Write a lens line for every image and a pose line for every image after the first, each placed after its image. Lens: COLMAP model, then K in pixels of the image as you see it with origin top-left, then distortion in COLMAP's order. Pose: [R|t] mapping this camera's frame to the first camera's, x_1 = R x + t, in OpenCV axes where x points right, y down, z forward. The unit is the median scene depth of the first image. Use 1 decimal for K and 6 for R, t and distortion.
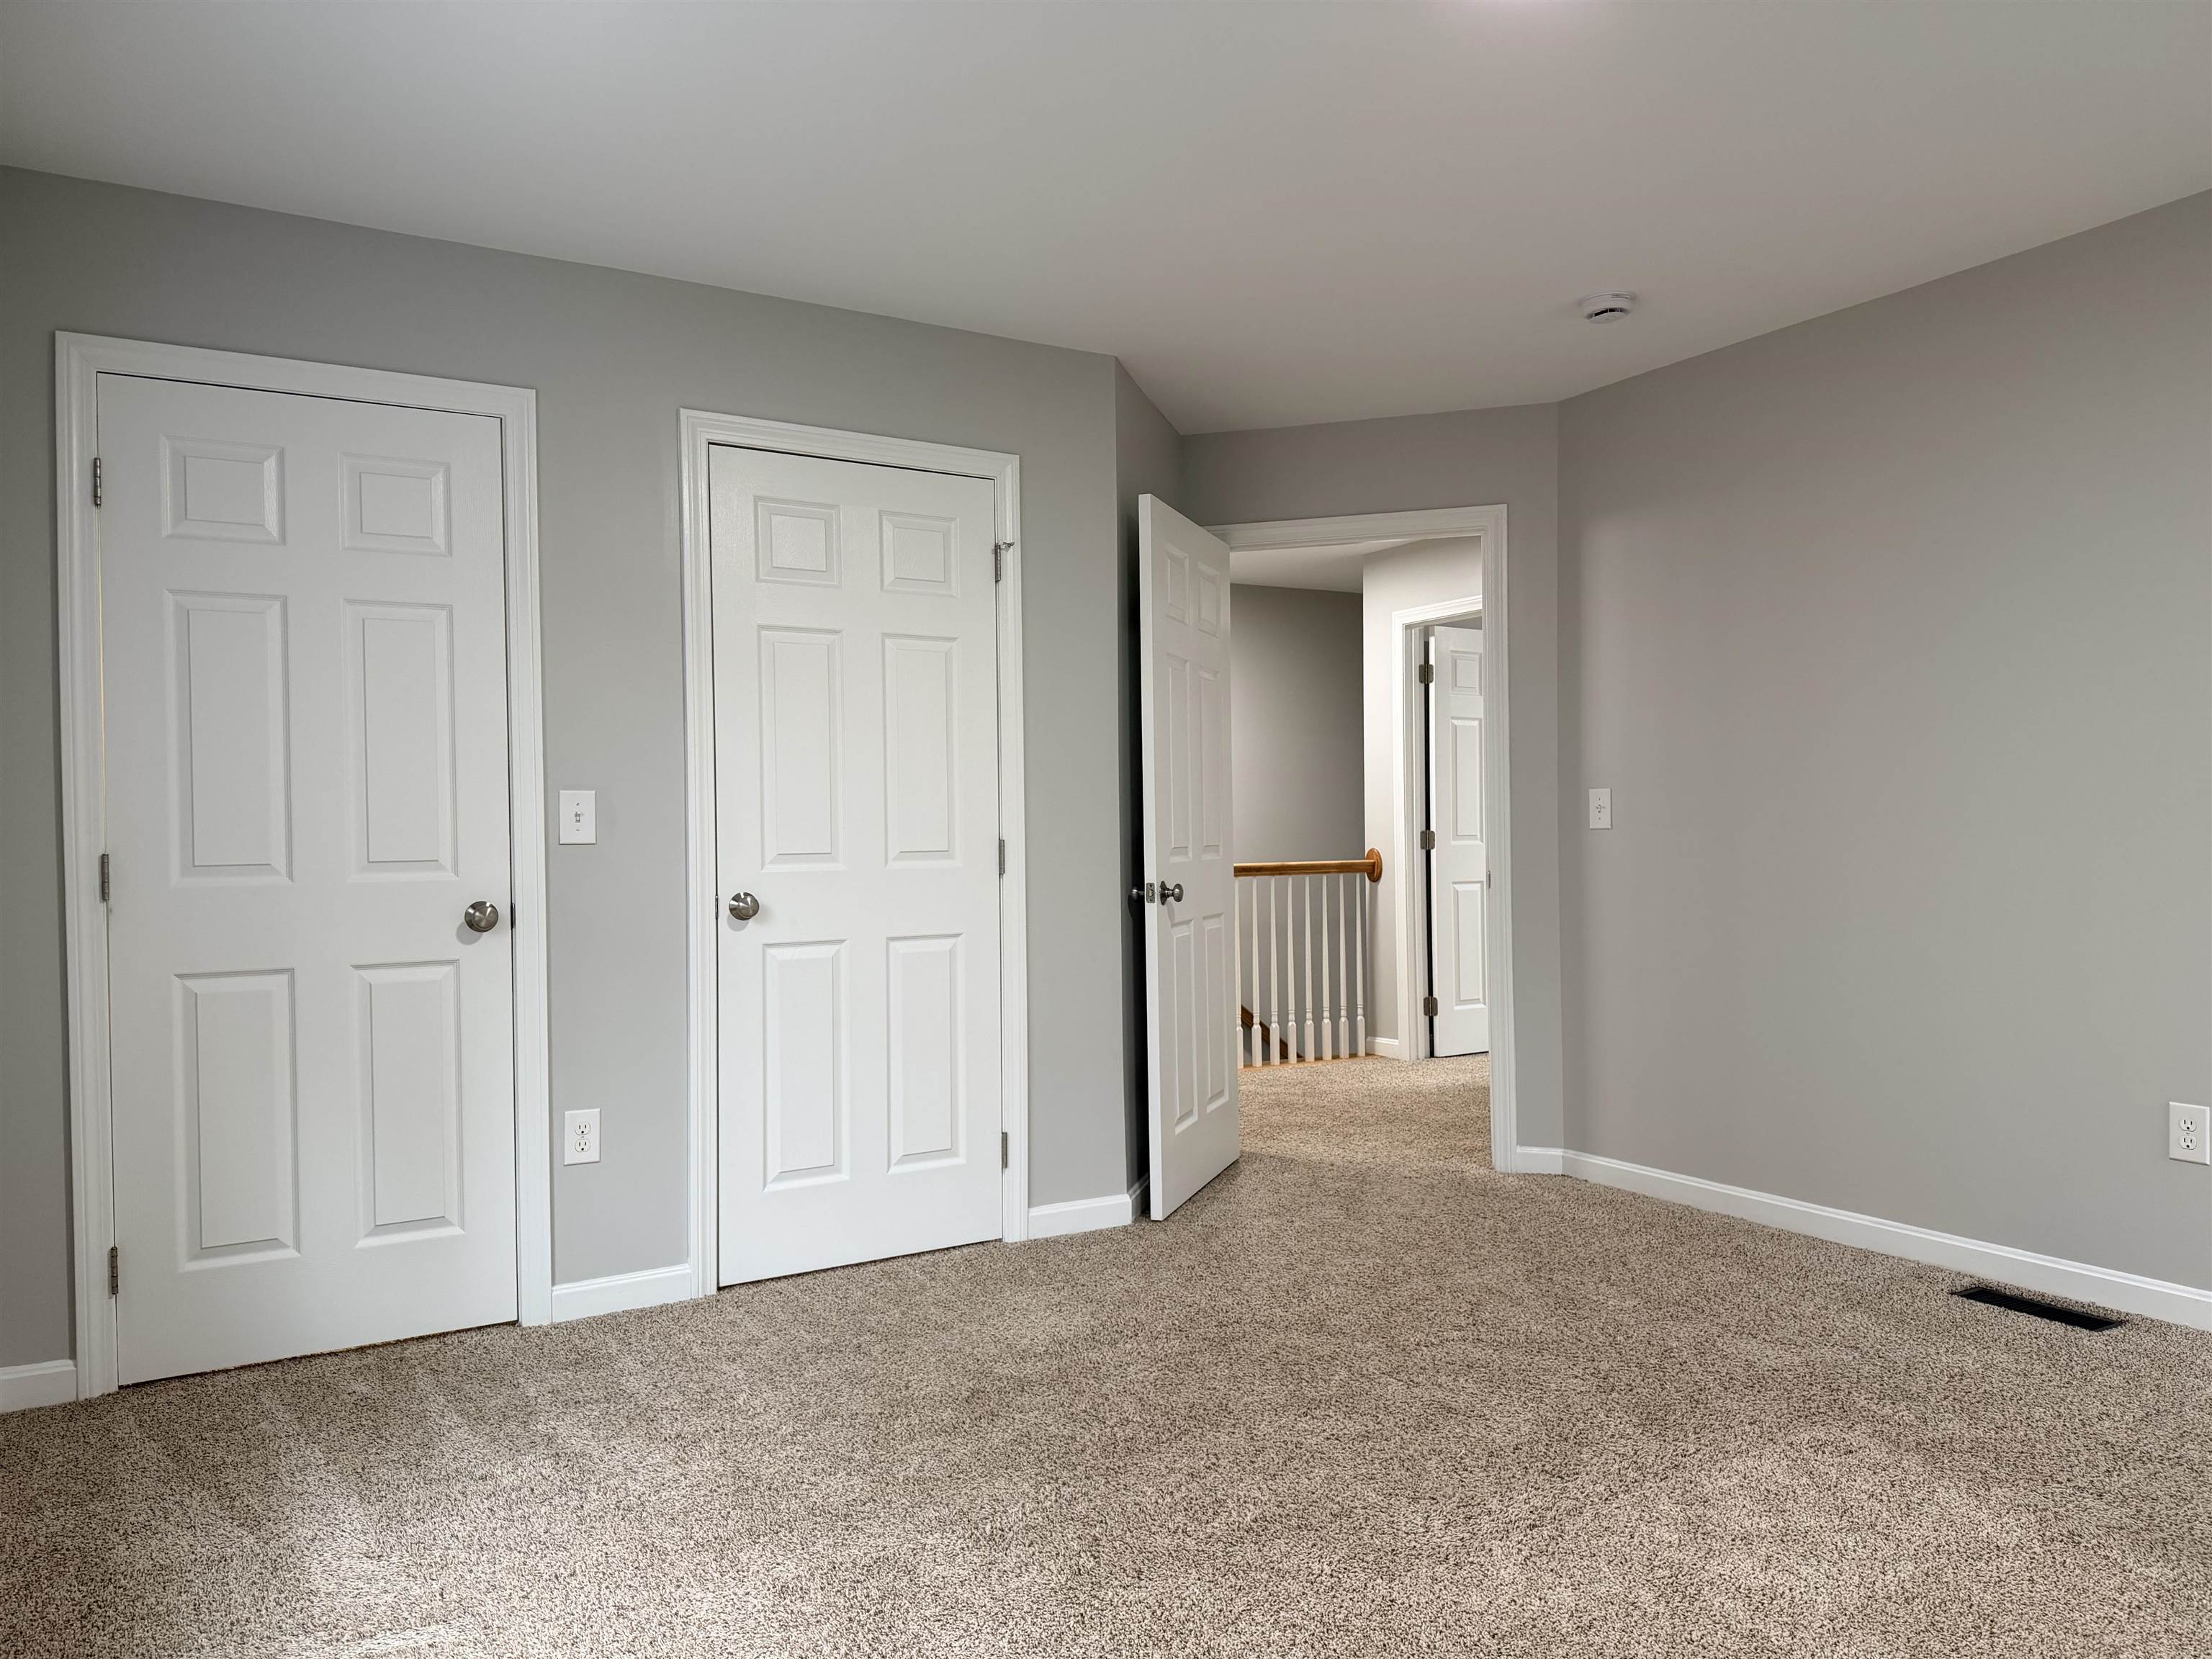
lens RADIAL K [[1551.0, 0, 1106.0], [0, 1551.0, 829.5], [0, 0, 1]] dist [0.118754, -0.142129]
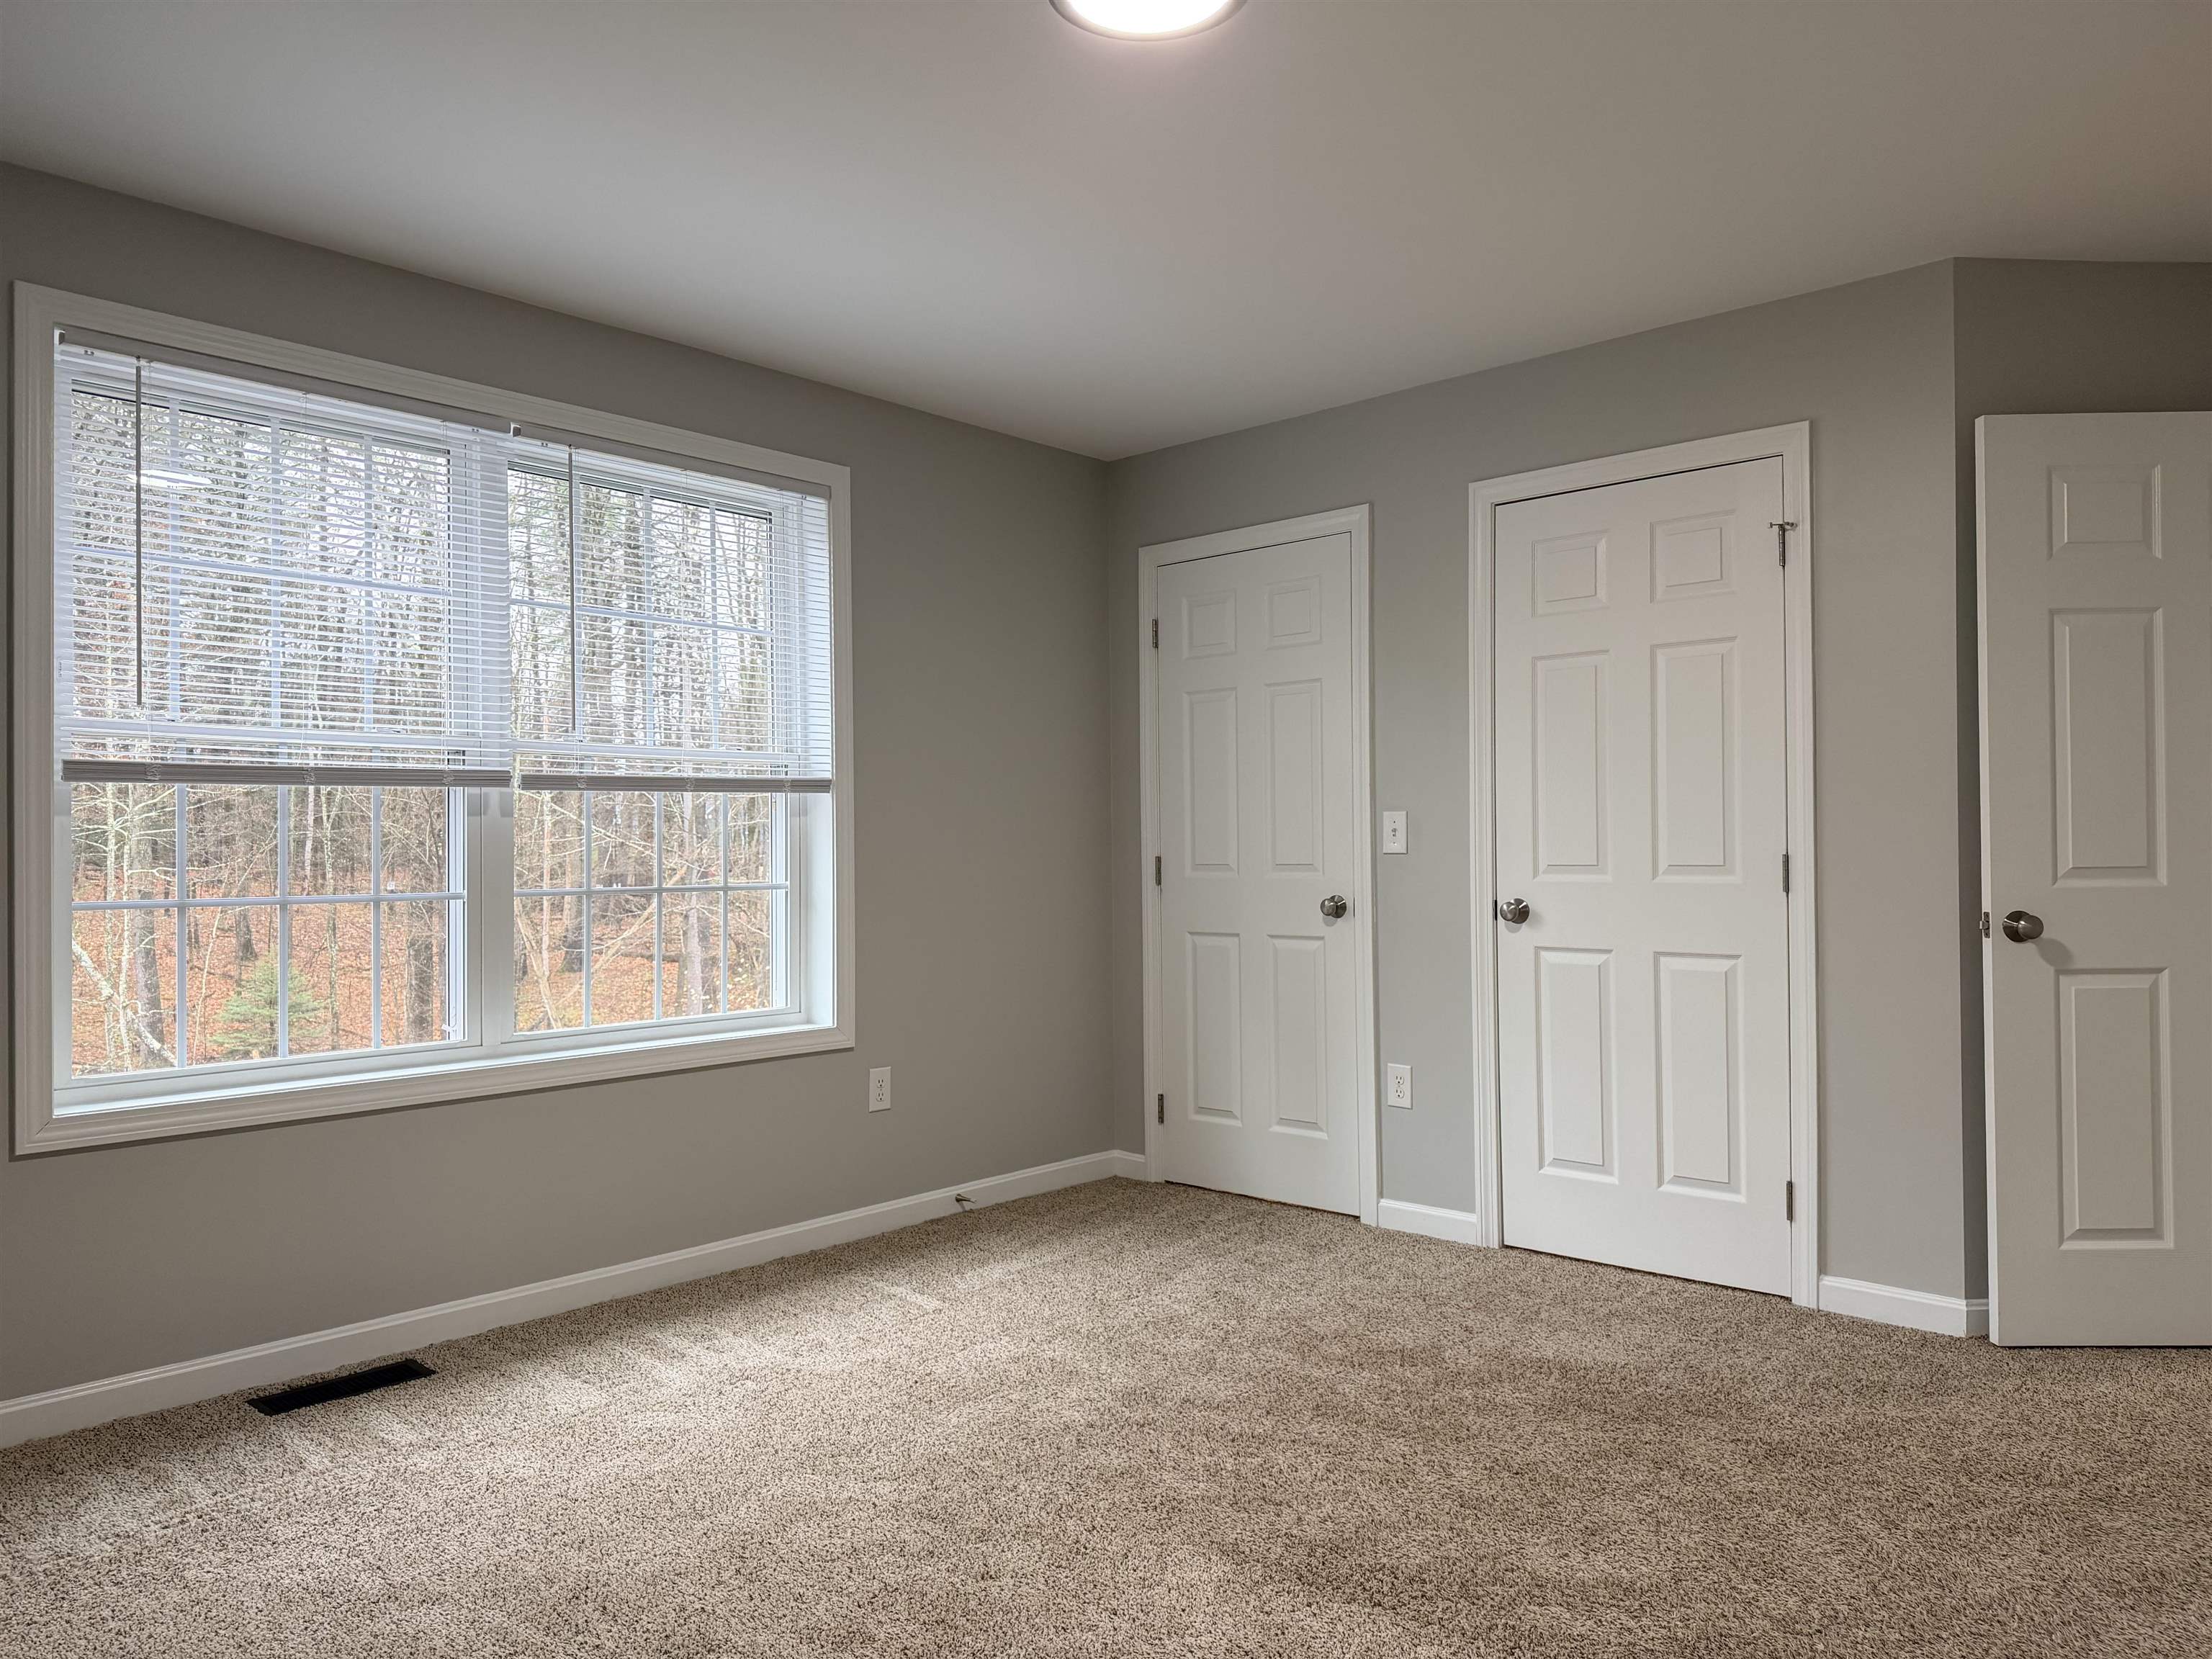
lens RADIAL K [[1551.0, 0, 1106.0], [0, 1551.0, 829.5], [0, 0, 1]] dist [0.118754, -0.142129]
pose [[0.294965, -0.001281, -0.955507, 0.757467], [0.005440, 0.999985, 0.000339, -0.011224], [0.955493, -0.005298, 0.294968, 0.392103]]
